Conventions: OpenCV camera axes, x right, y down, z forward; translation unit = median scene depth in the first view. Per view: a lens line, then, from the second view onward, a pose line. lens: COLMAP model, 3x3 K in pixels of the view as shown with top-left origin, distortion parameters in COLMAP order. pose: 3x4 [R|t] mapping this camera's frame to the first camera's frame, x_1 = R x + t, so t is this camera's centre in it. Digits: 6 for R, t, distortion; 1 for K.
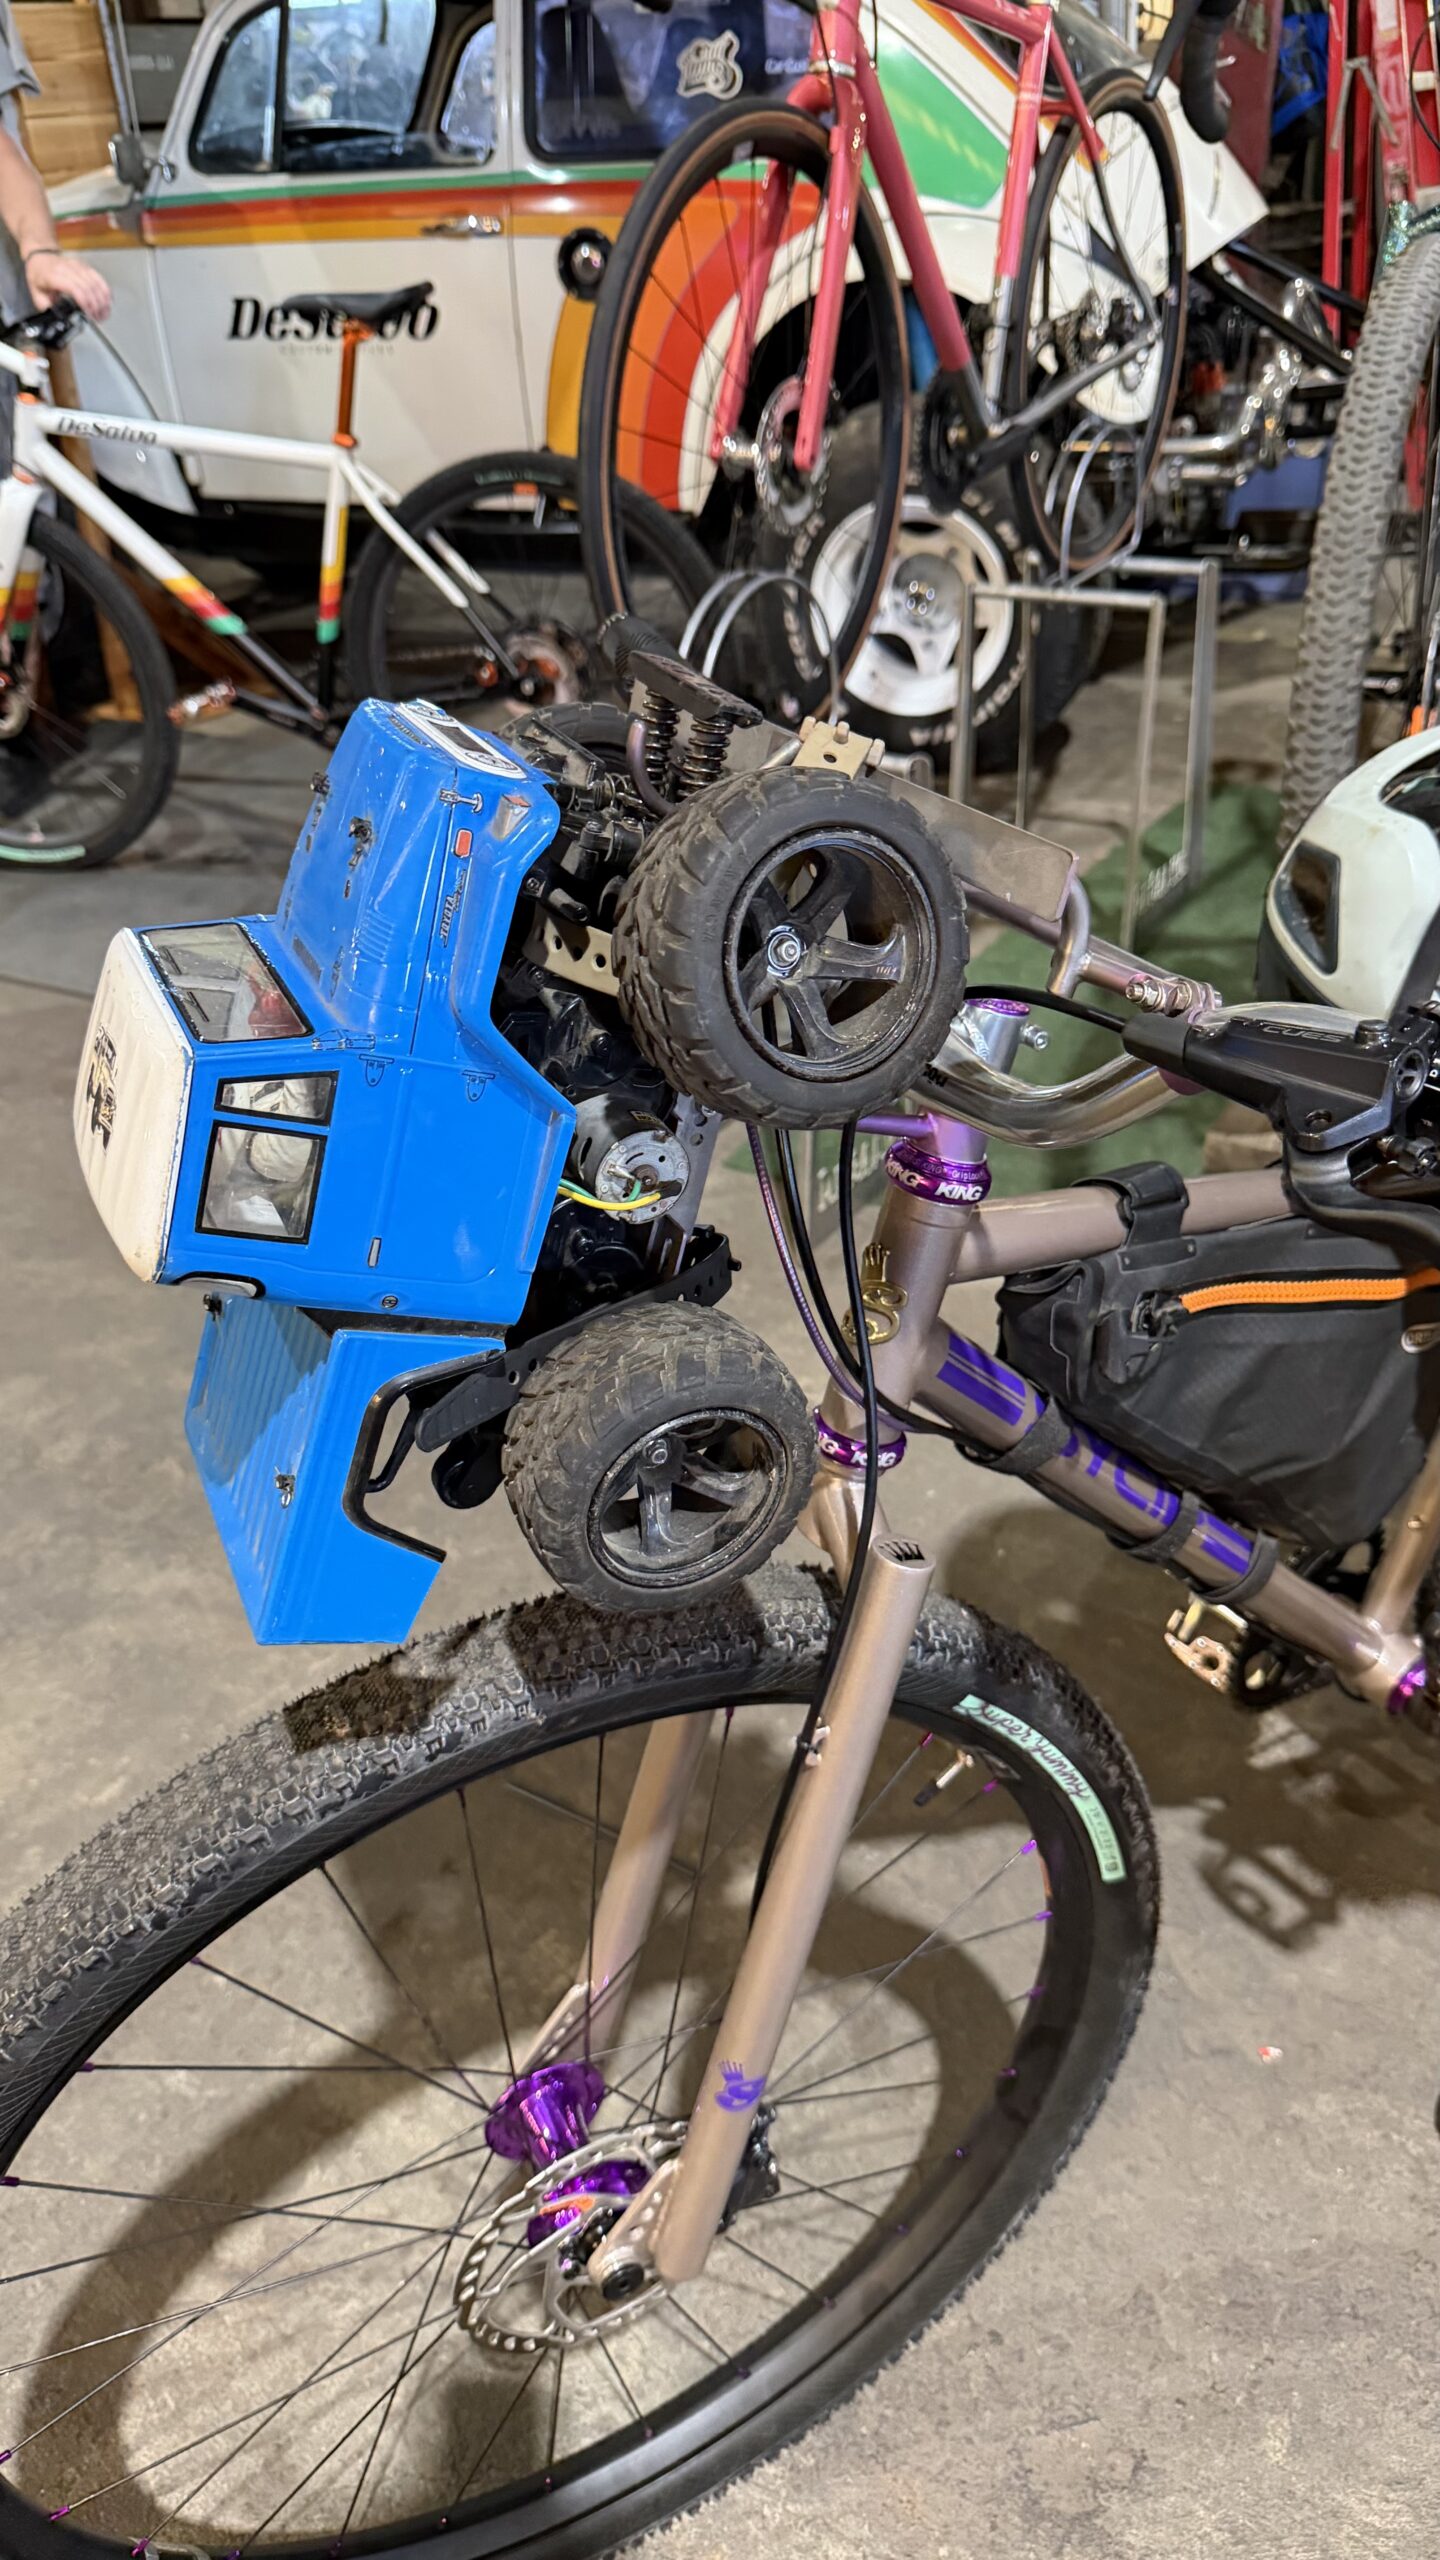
lens RADIAL K [[1839.5, 0, 720.0], [0, 1839.5, 1280.0], [0, 0, 1]] dist [-0.030071, -0.002599]
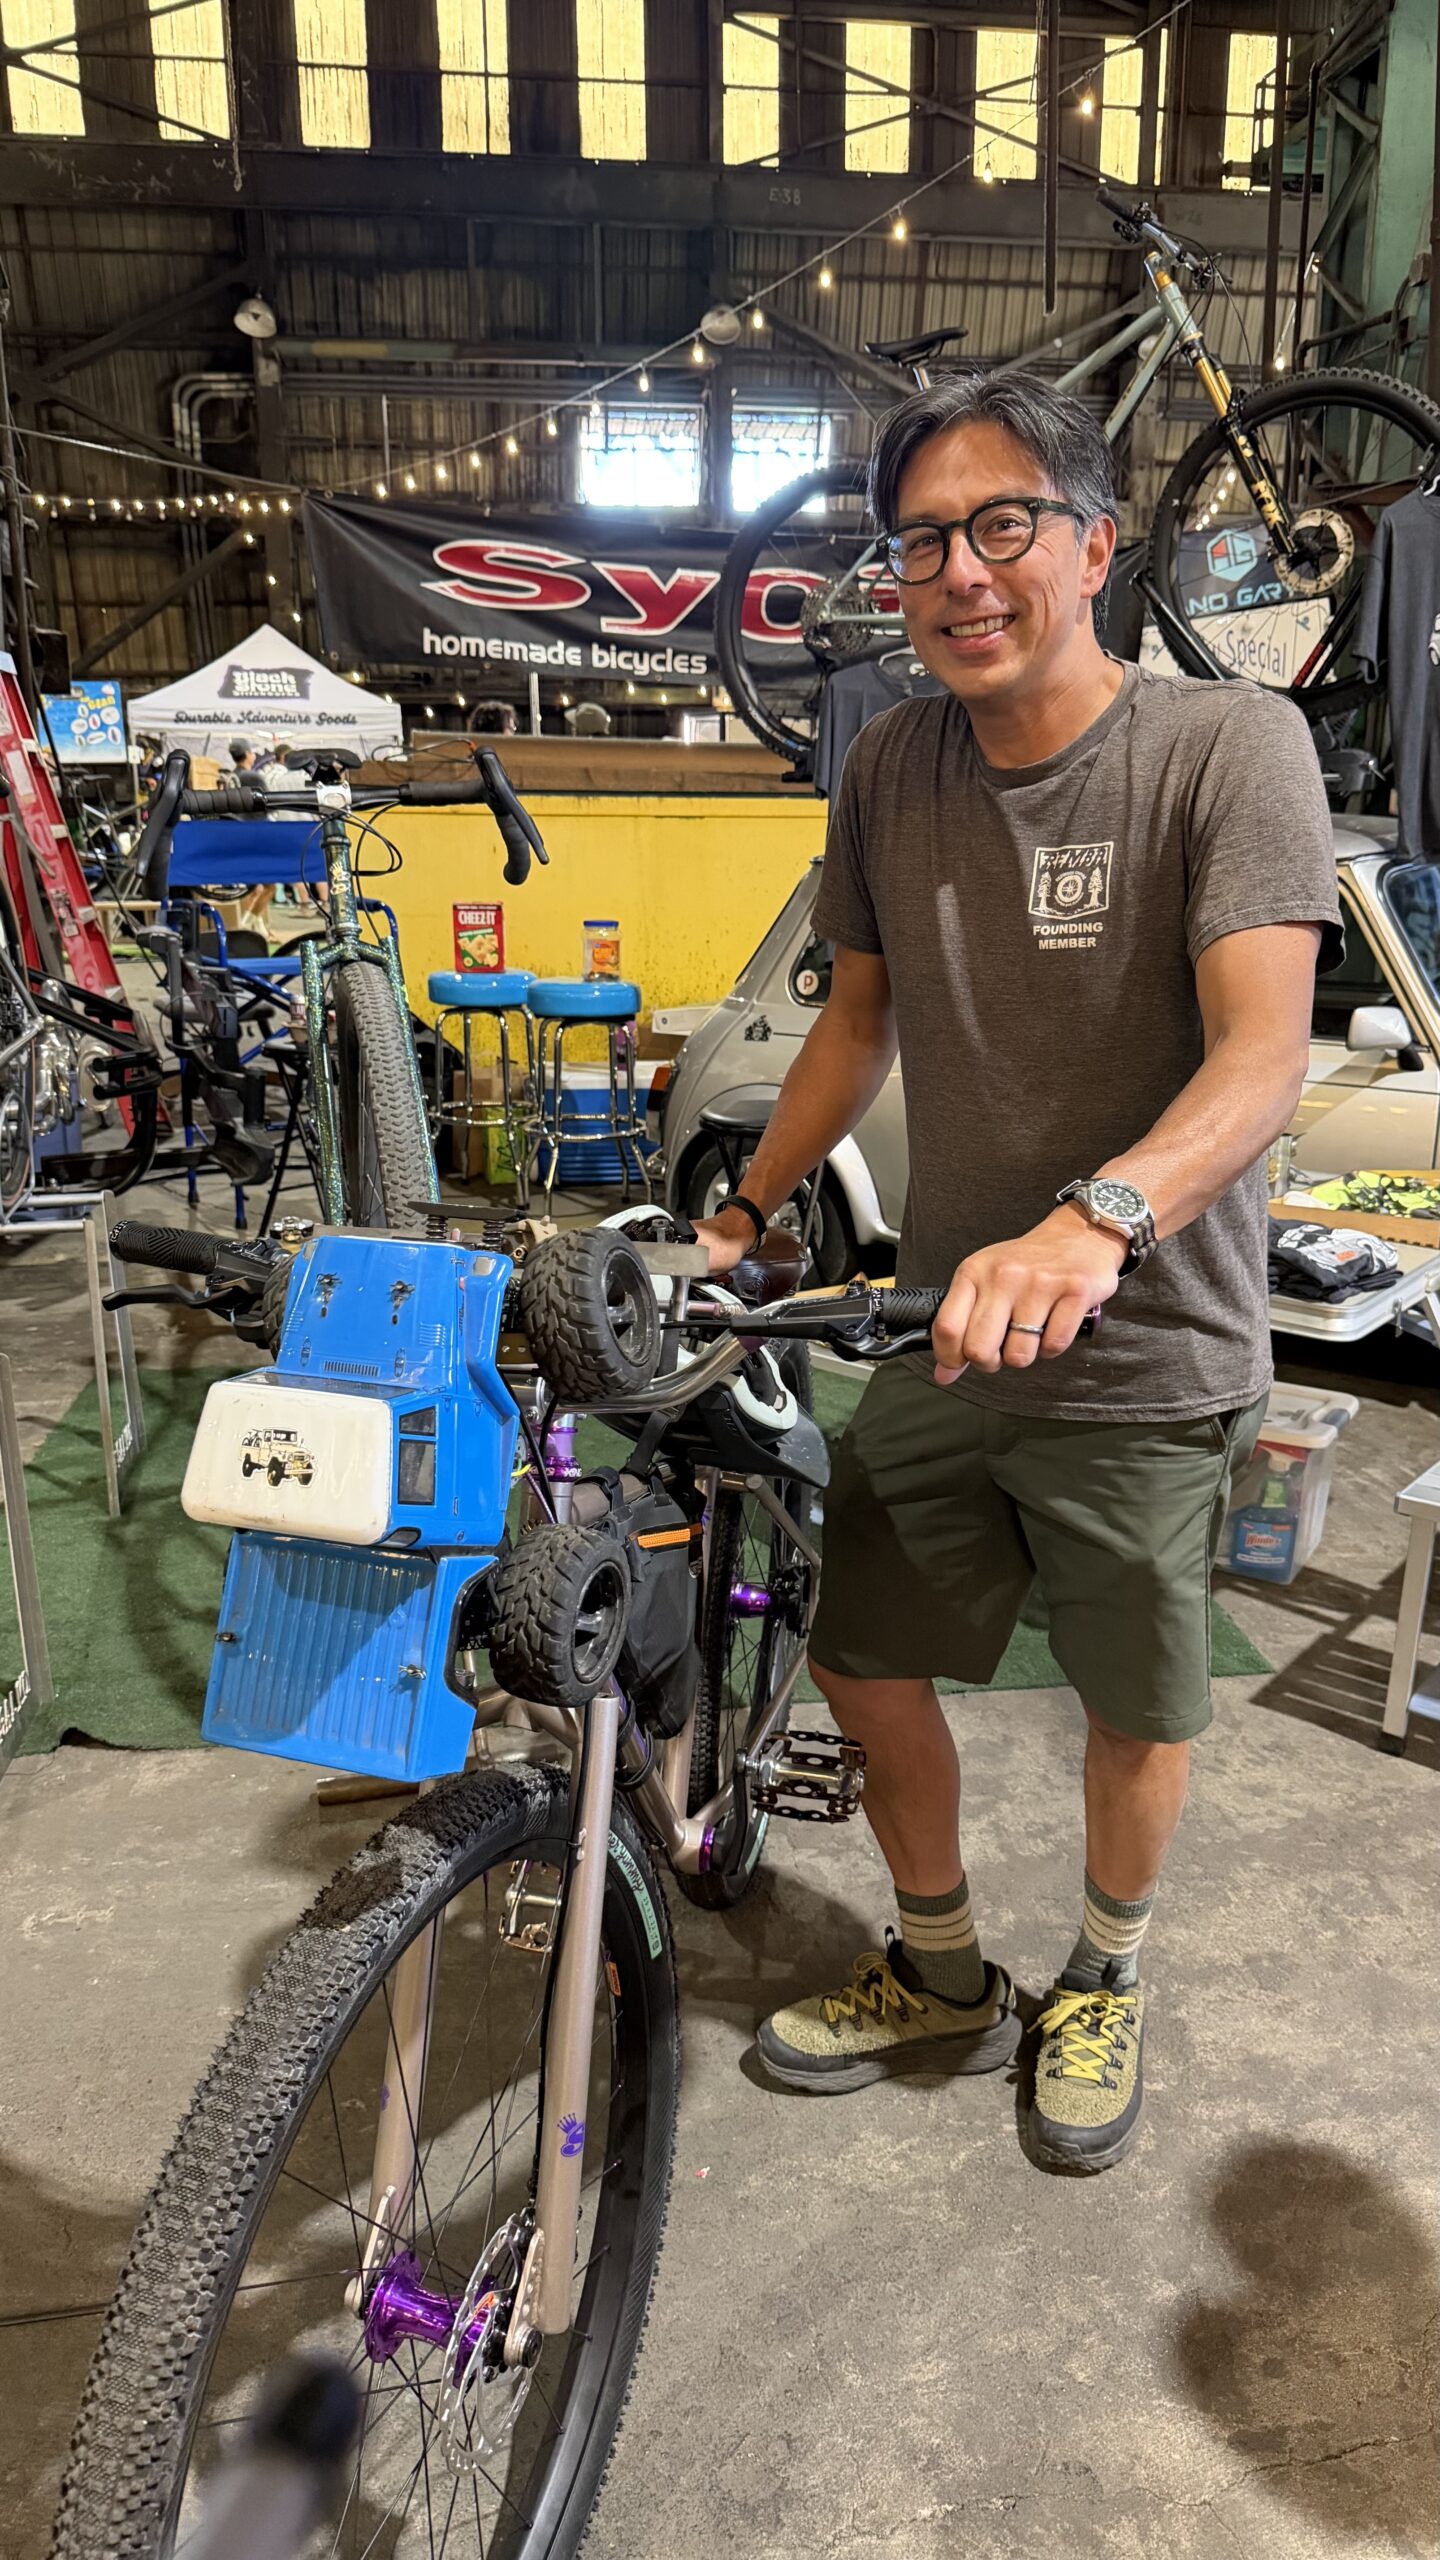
lens RADIAL K [[1839.5, 0, 720.0], [0, 1839.5, 1280.0], [0, 0, 1]] dist [-0.030071, -0.002599]
pose [[0.740326, -0.133581, 0.658843, -0.763928], [0.342142, 0.918501, -0.198230, 0.150776], [-0.578668, 0.372172, 0.725694, -0.351496]]
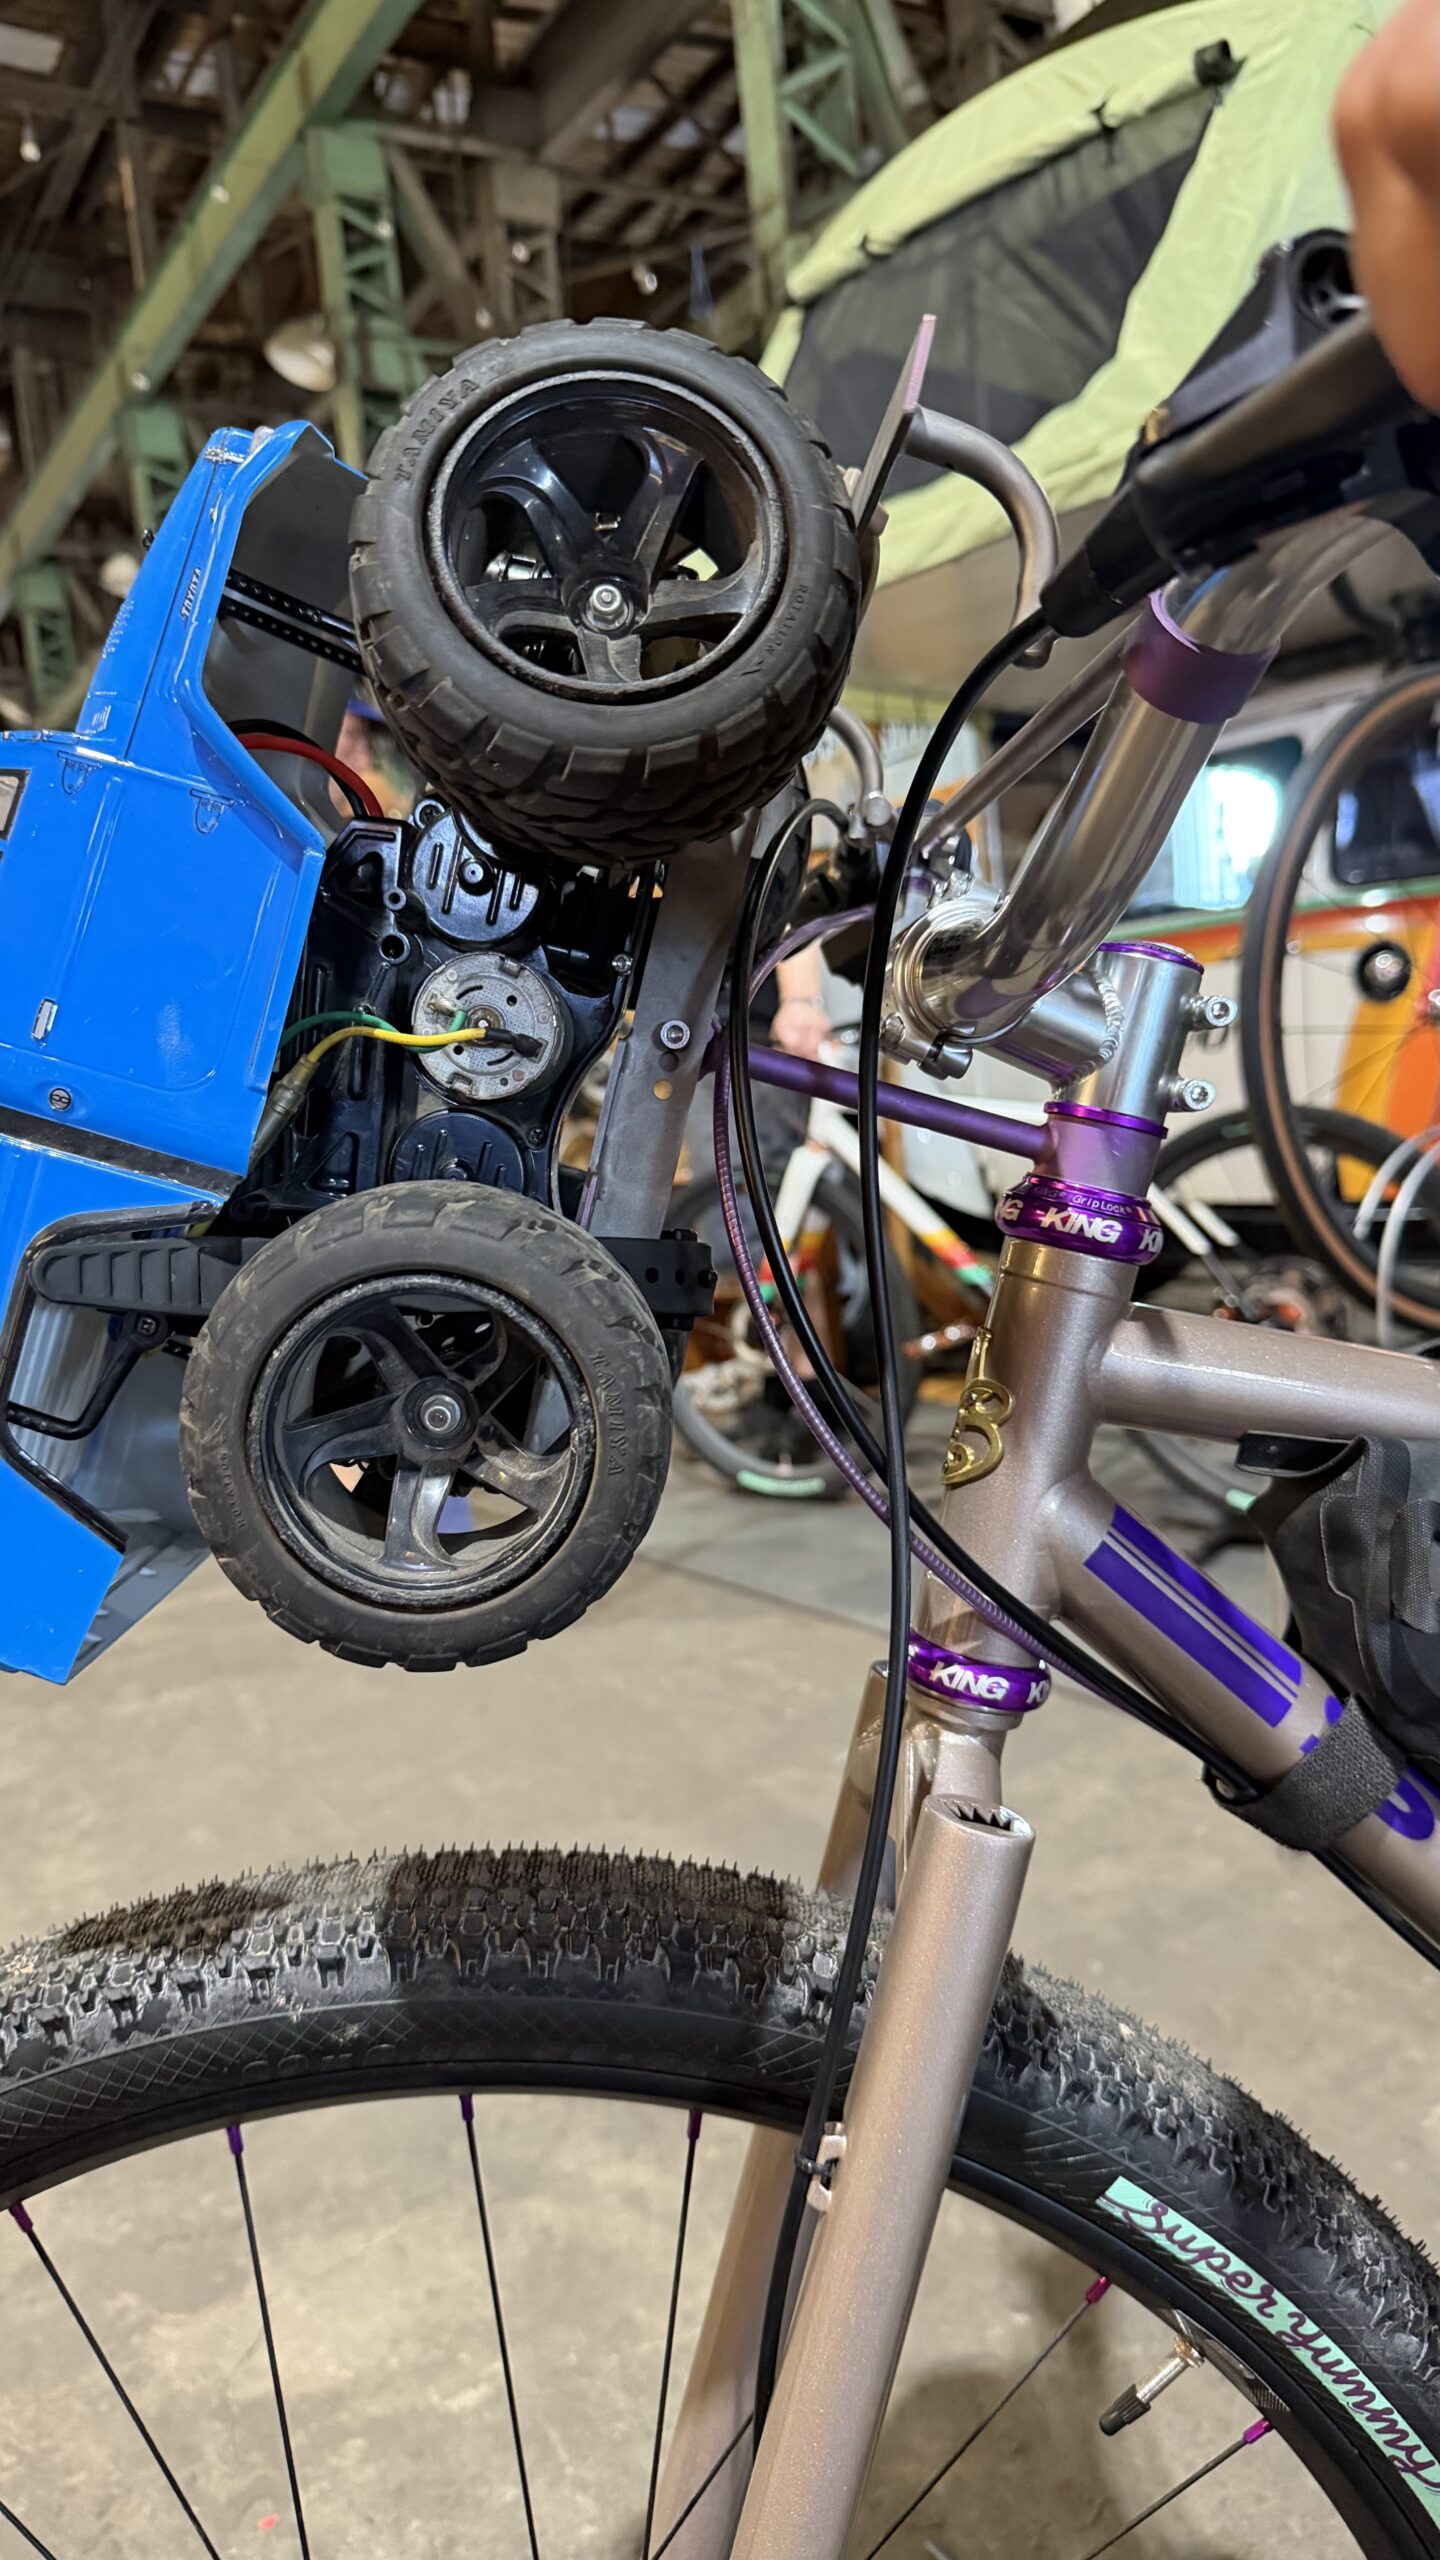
lens RADIAL K [[1839.5, 0, 720.0], [0, 1839.5, 1280.0], [0, 0, 1]] dist [-0.030071, -0.002599]
pose [[0.898666, 0.020437, -0.438157, 0.255600], [-0.194660, 0.913740, -0.356632, 0.194997], [0.393073, 0.405784, 0.825126, 0.361640]]
